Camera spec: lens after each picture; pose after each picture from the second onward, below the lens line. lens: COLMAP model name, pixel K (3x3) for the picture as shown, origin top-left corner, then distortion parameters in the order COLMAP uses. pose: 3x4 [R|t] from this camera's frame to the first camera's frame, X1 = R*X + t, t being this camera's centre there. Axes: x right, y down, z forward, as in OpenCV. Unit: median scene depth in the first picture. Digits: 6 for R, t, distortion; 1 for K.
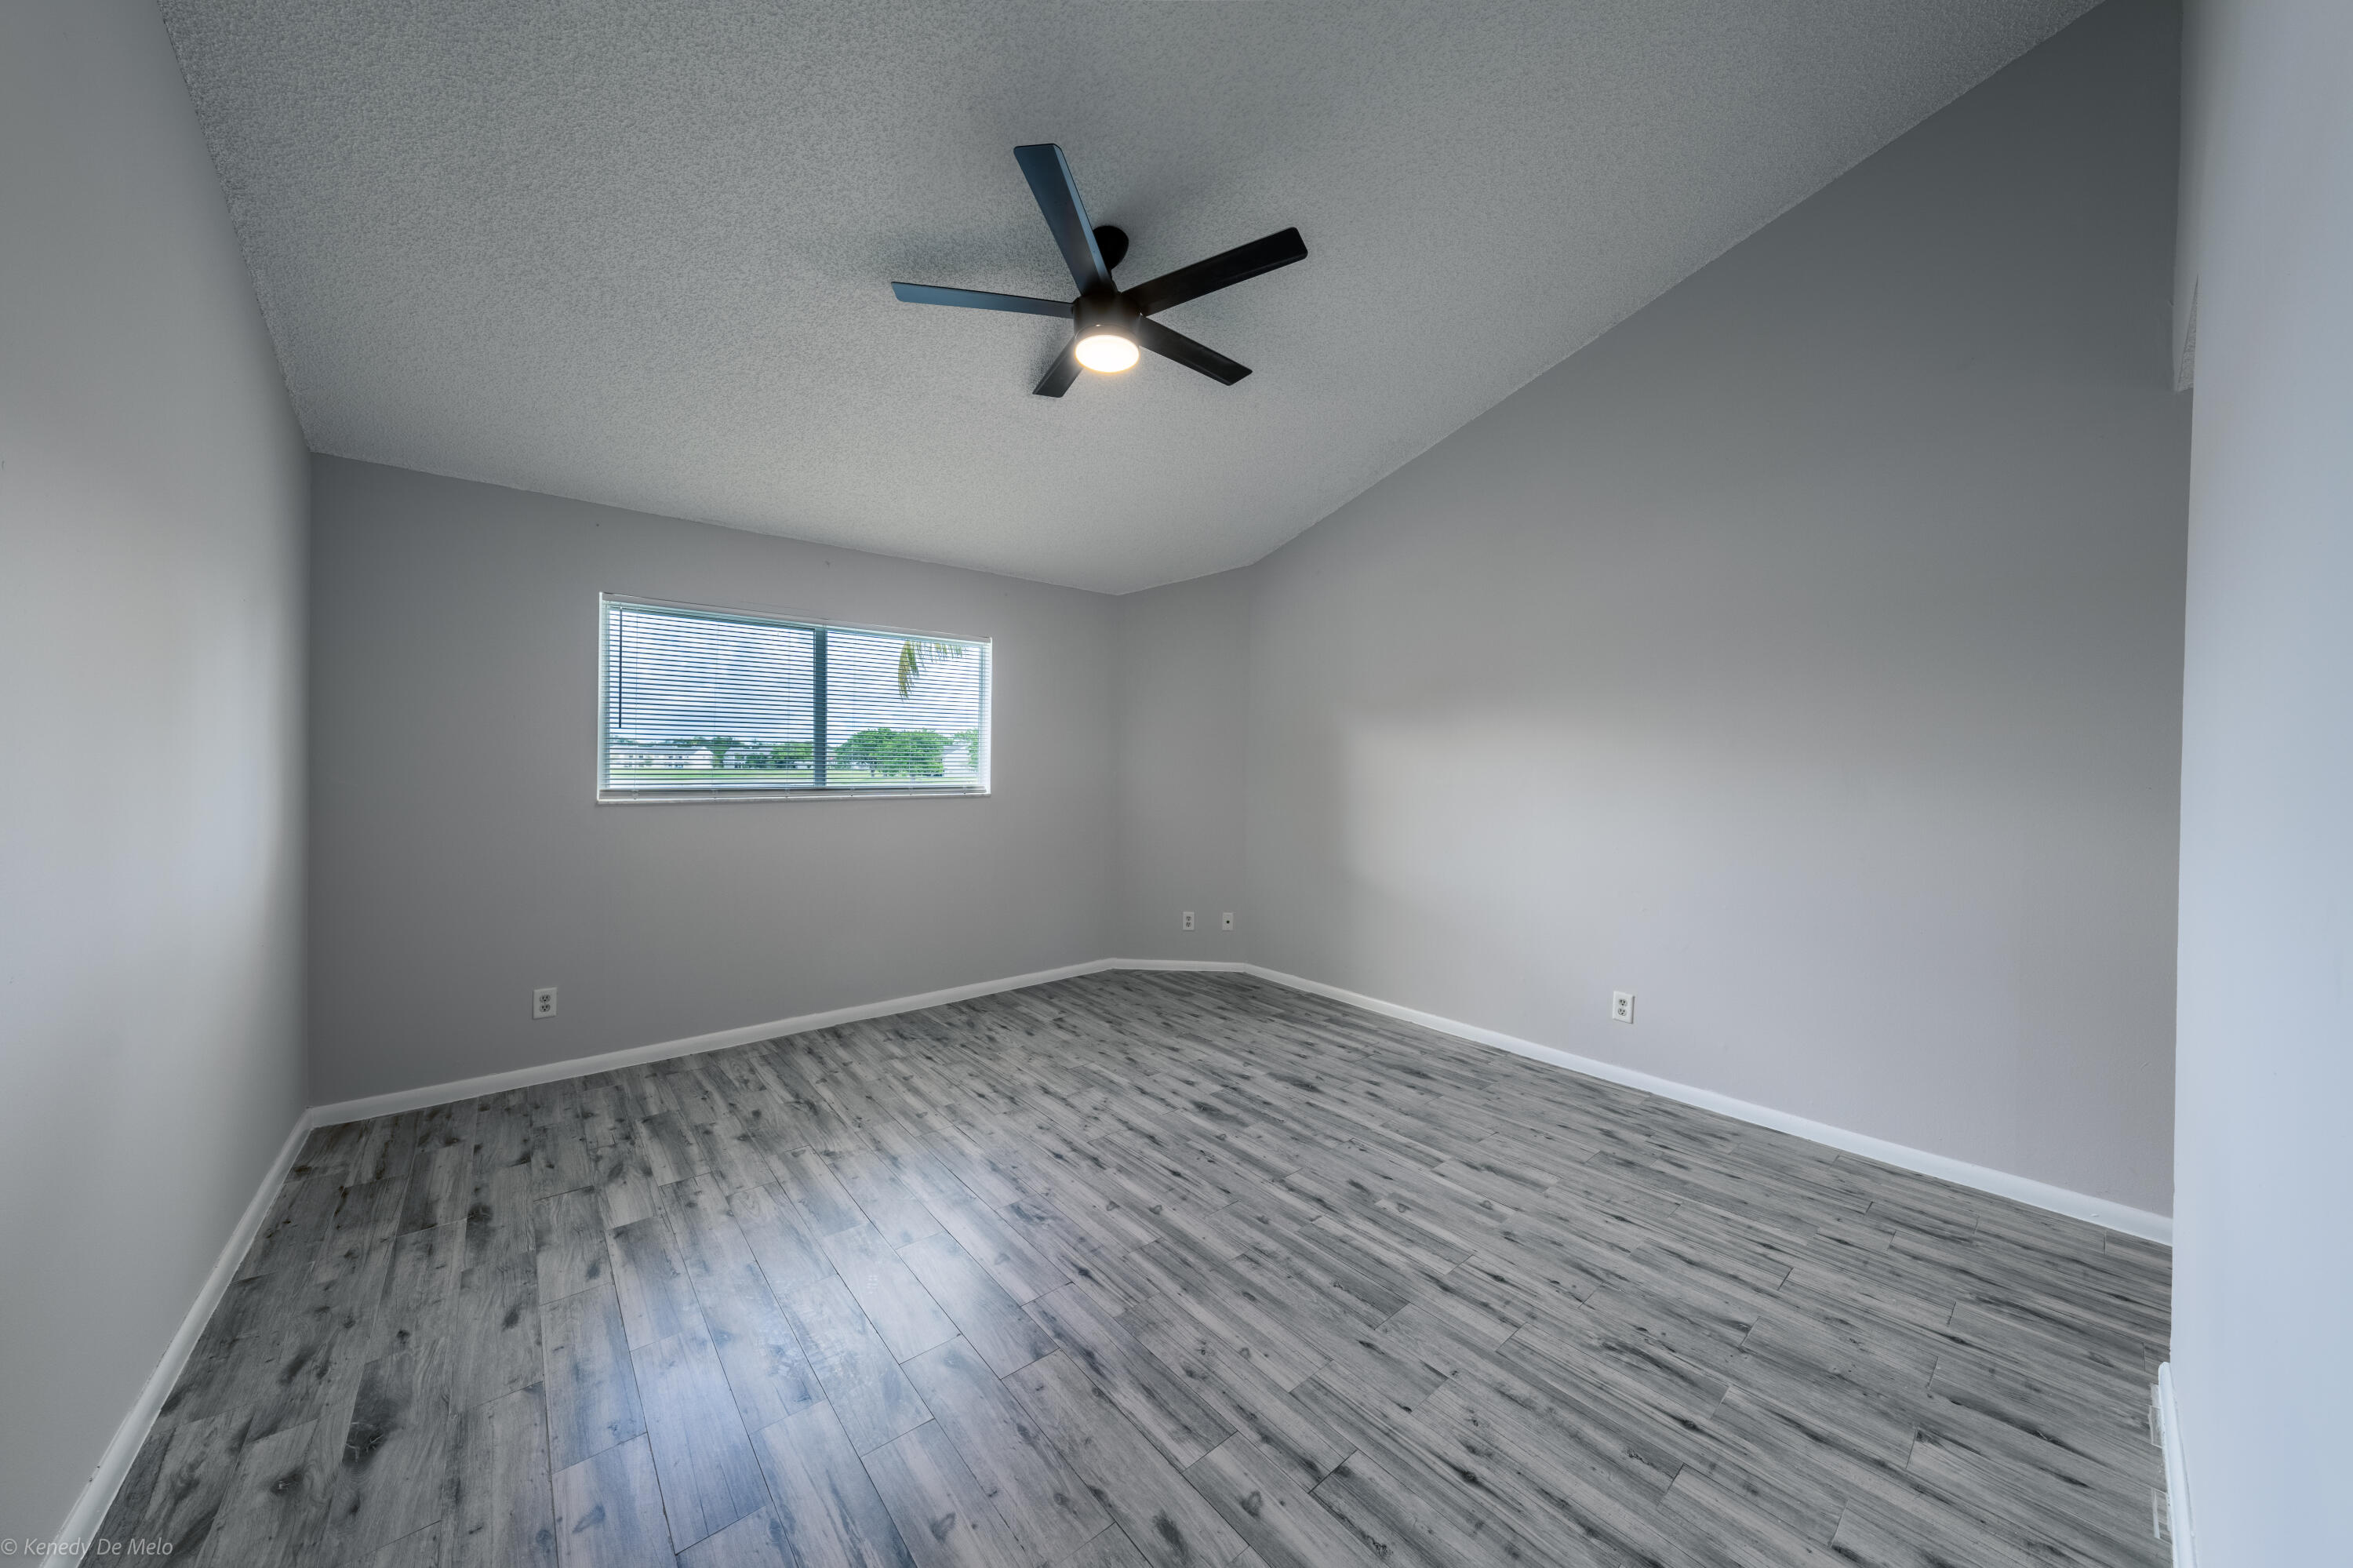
lens RADIAL K [[799.5, 0, 1154.8], [0, 799.5, 769.3], [0, 0, 1]] dist [0.000063, -0.000448]
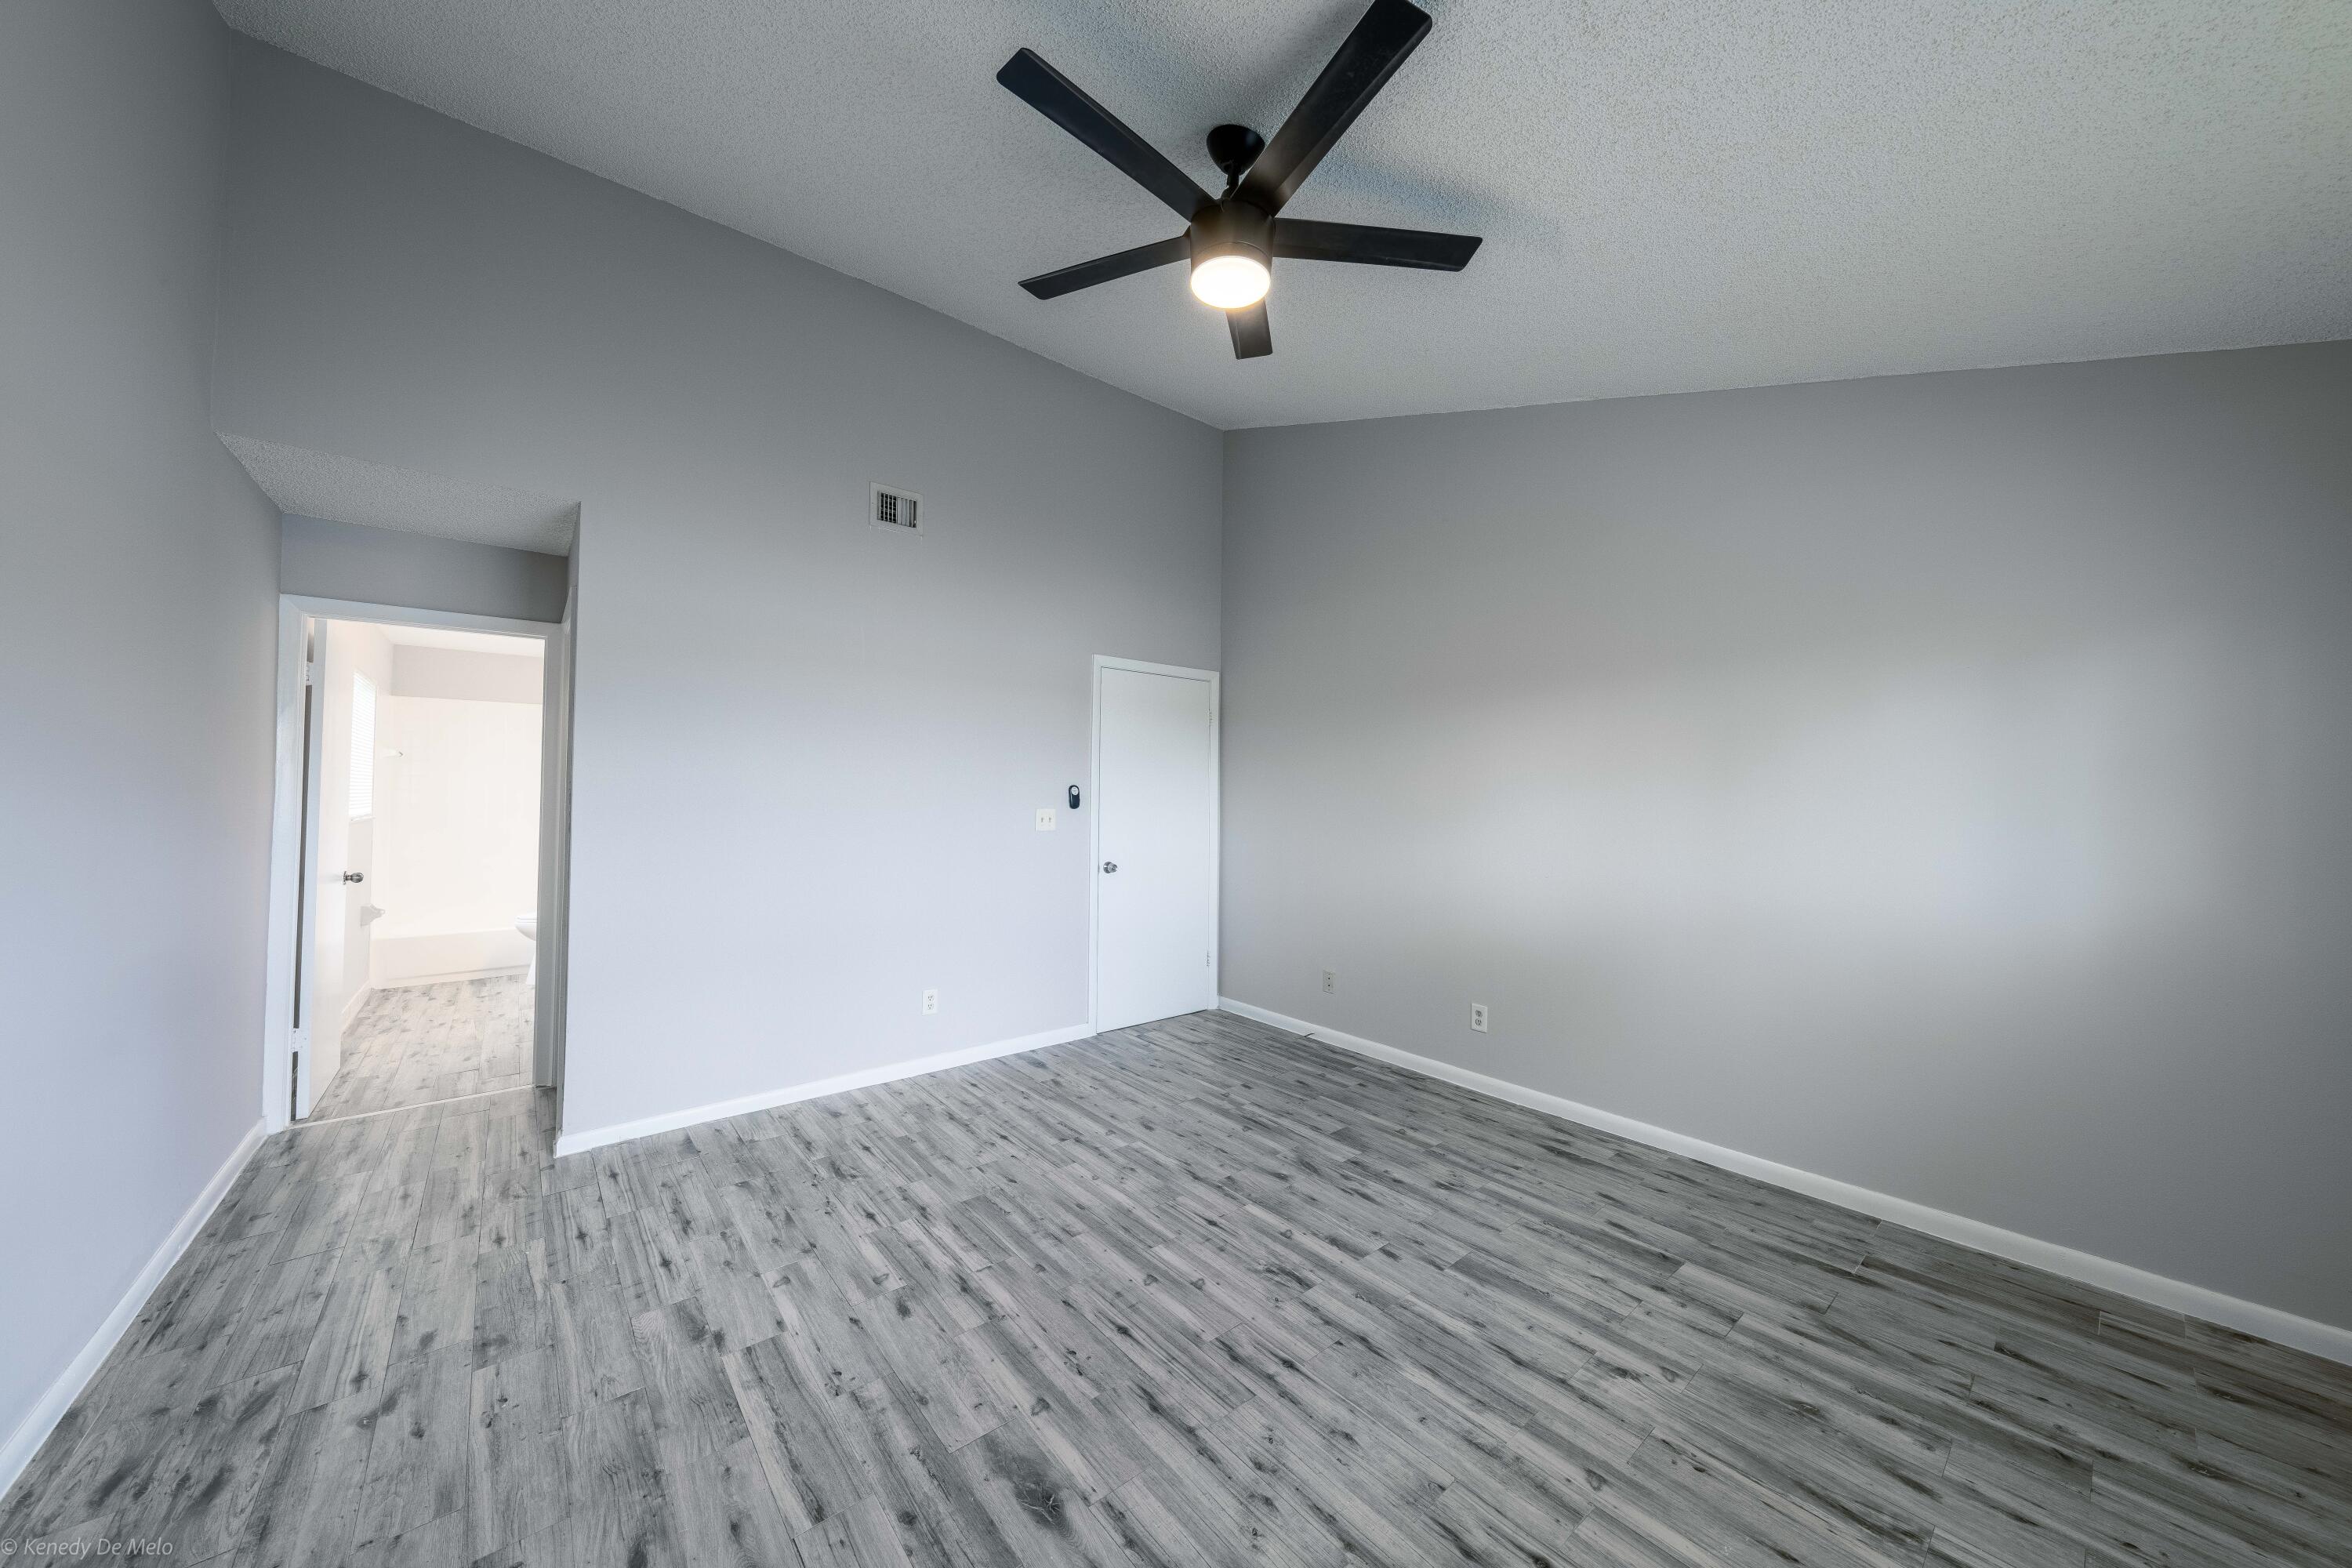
lens RADIAL K [[799.1, 0, 1169.8], [0, 799.1, 779.6], [0, 0, 1]] dist [0.000063, -0.000448]
pose [[-0.999787, -0.018108, -0.009909, -0.001076], [-0.017987, 0.999763, -0.012238, -0.016896], [0.010128, -0.012058, -0.999876, 1.997017]]
